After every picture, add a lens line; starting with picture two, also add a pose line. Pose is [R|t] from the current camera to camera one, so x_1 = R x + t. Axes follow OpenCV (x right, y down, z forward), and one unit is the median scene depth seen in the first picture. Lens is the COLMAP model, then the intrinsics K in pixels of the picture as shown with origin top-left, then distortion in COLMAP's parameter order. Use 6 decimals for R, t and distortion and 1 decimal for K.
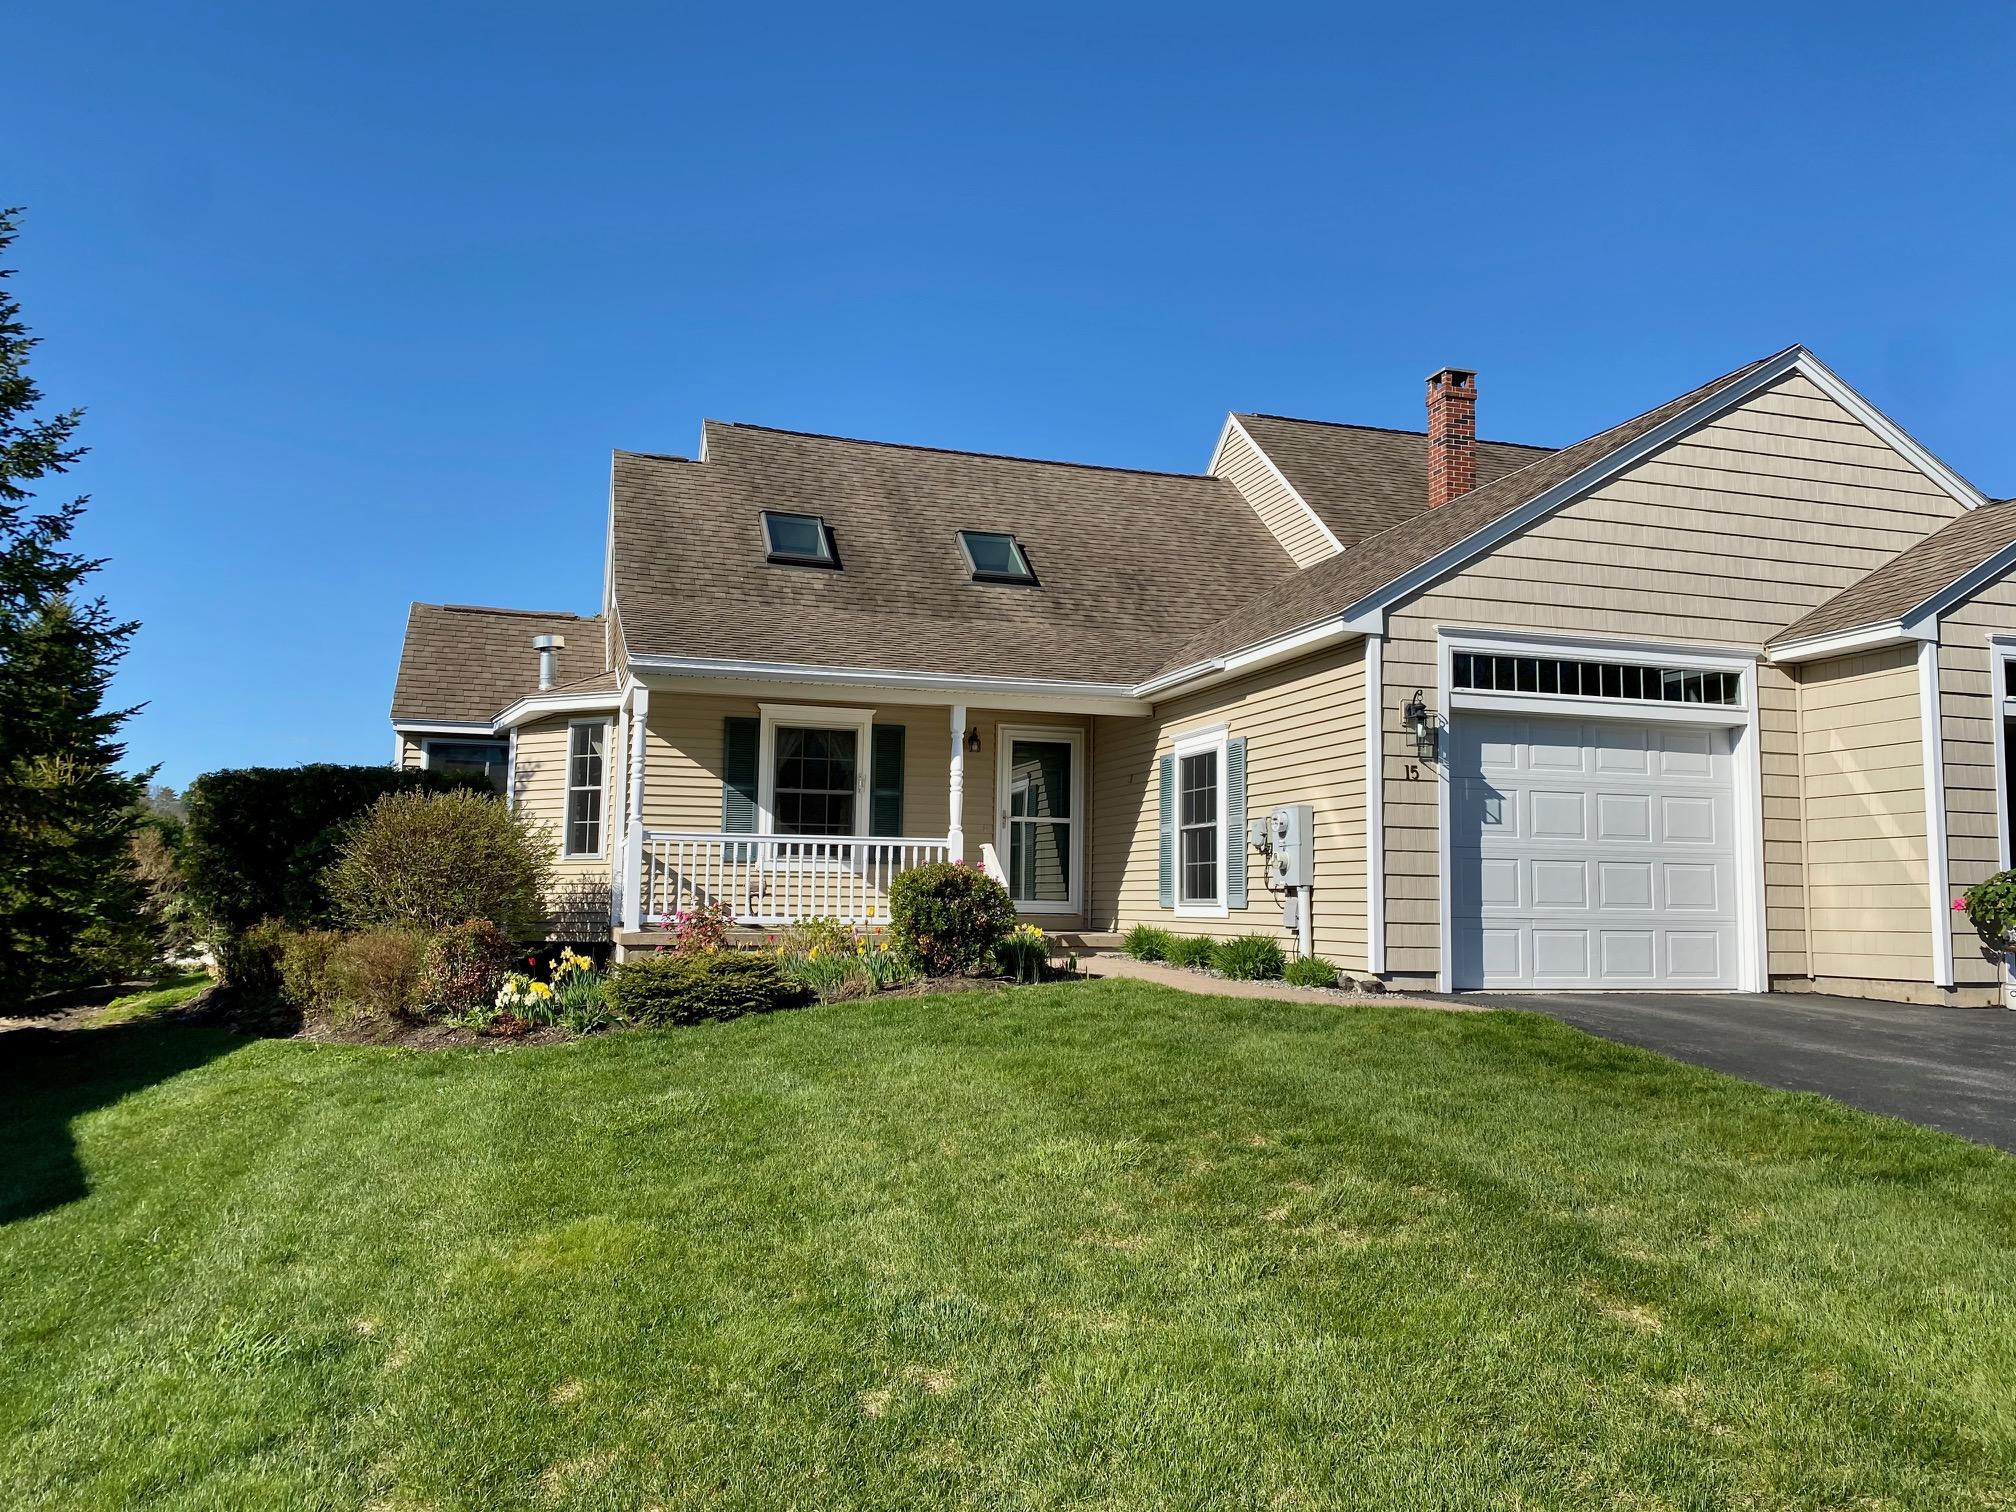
lens RADIAL K [[1527.5, 0, 1007.0], [0, 1527.5, 744.8], [0, 0, 1]] dist [0.055958, -0.063173]
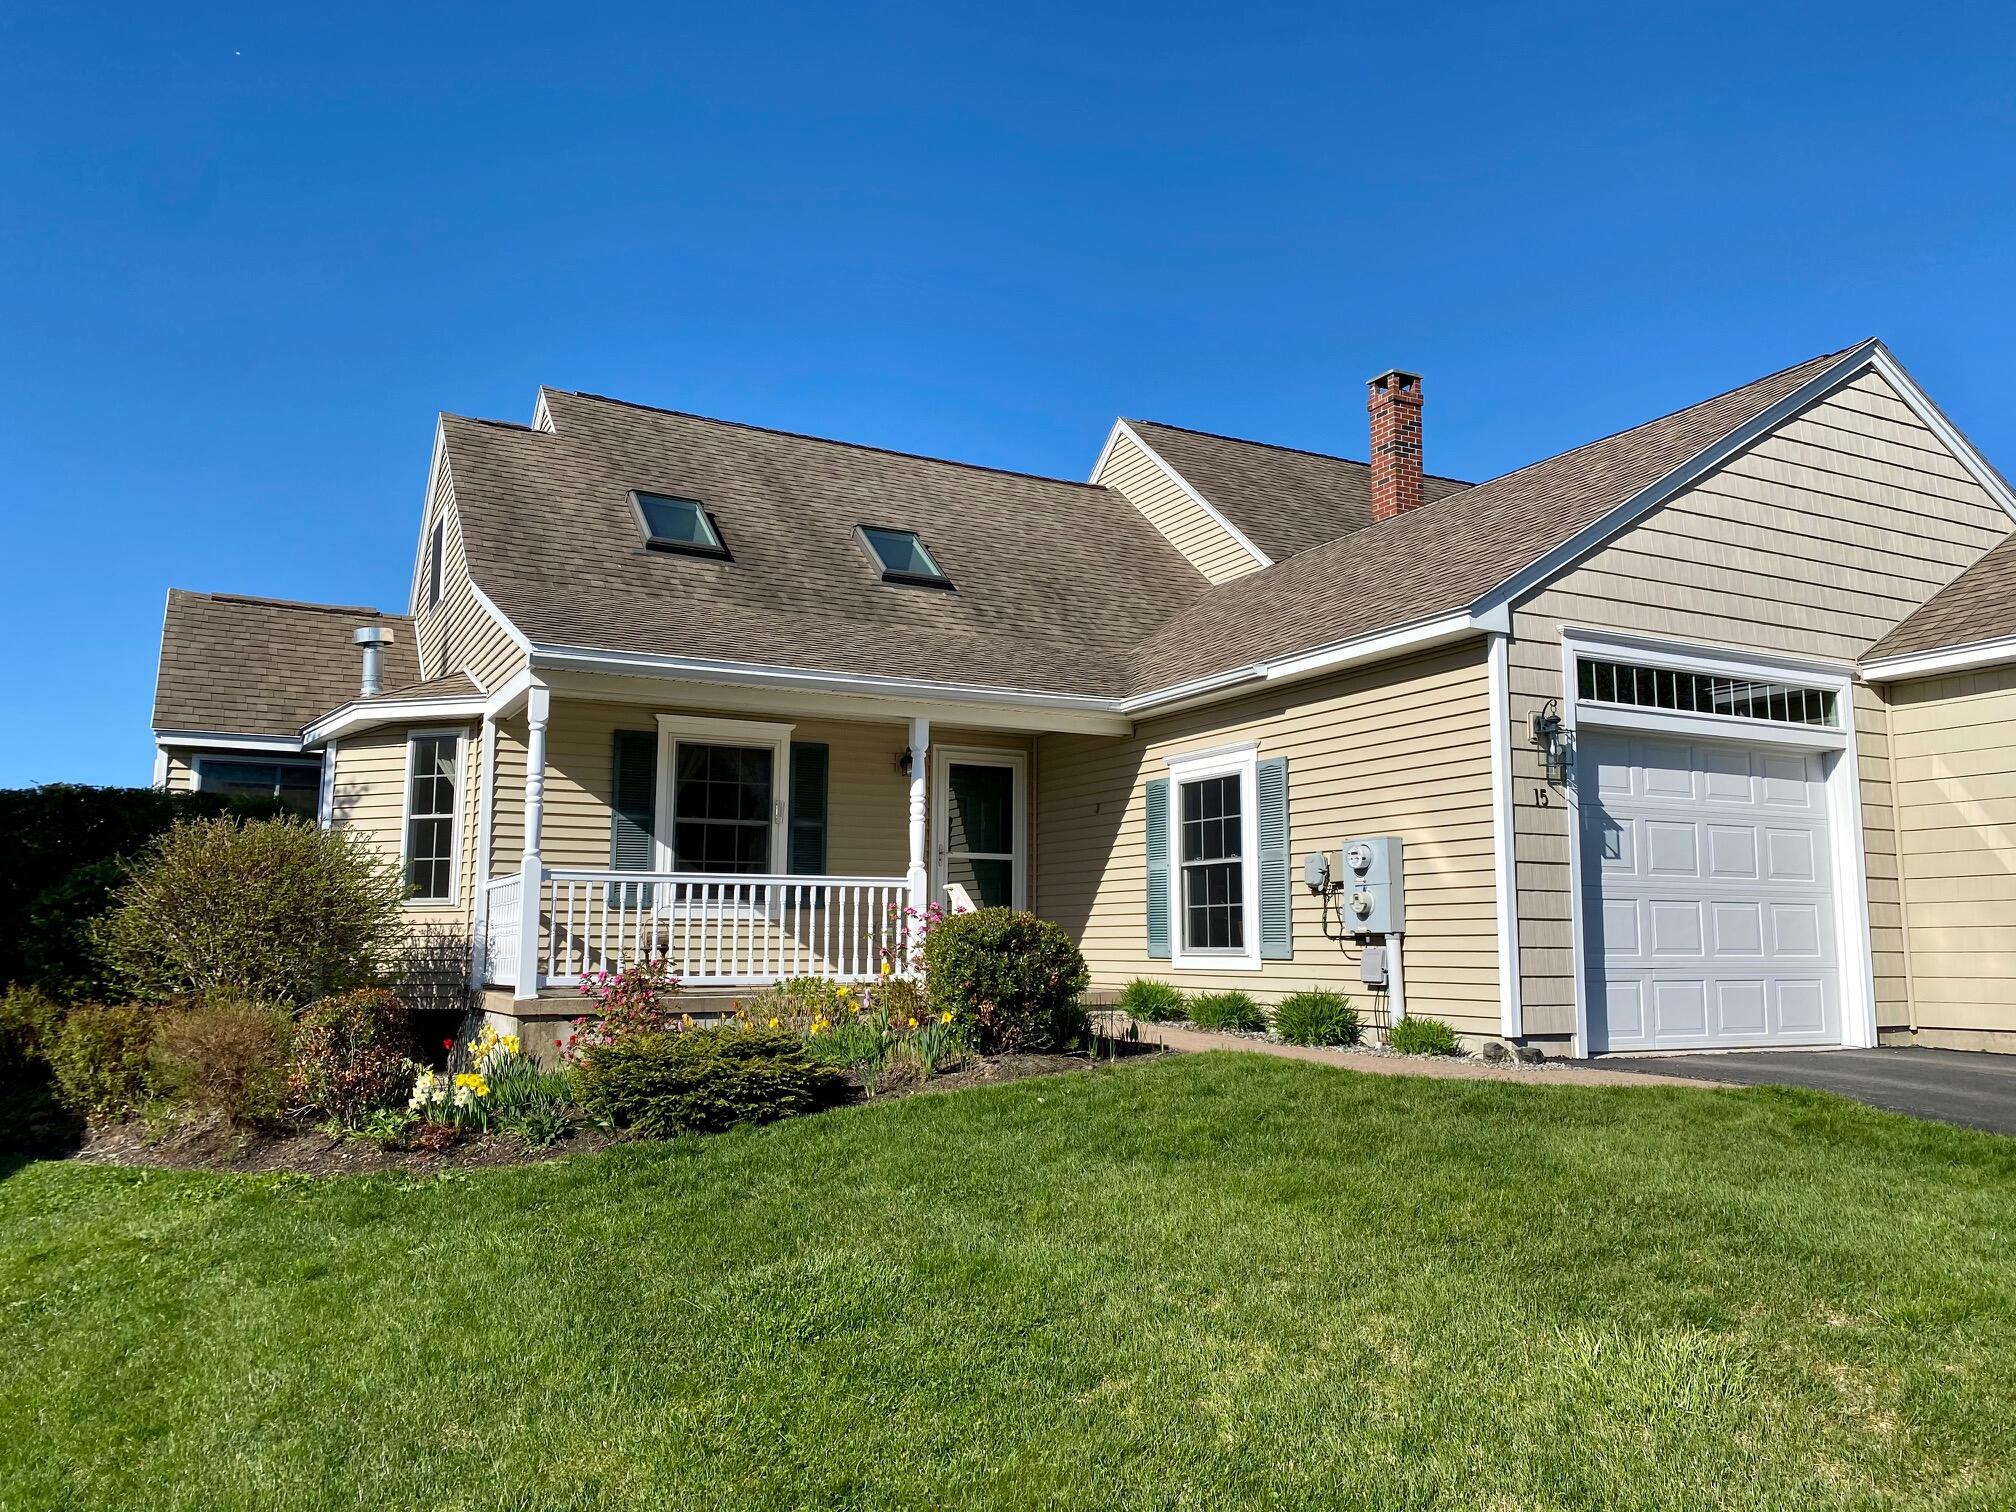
lens RADIAL K [[1507.7, 0, 977.4], [0, 1507.7, 753.8], [0, 0, 1]] dist [0.025549, -0.008495]
pose [[0.982697, 0.013319, 0.184740, -0.156413], [-0.008952, 0.999661, -0.024454, 0.013787], [-0.185003, 0.022377, 0.982483, 0.189049]]
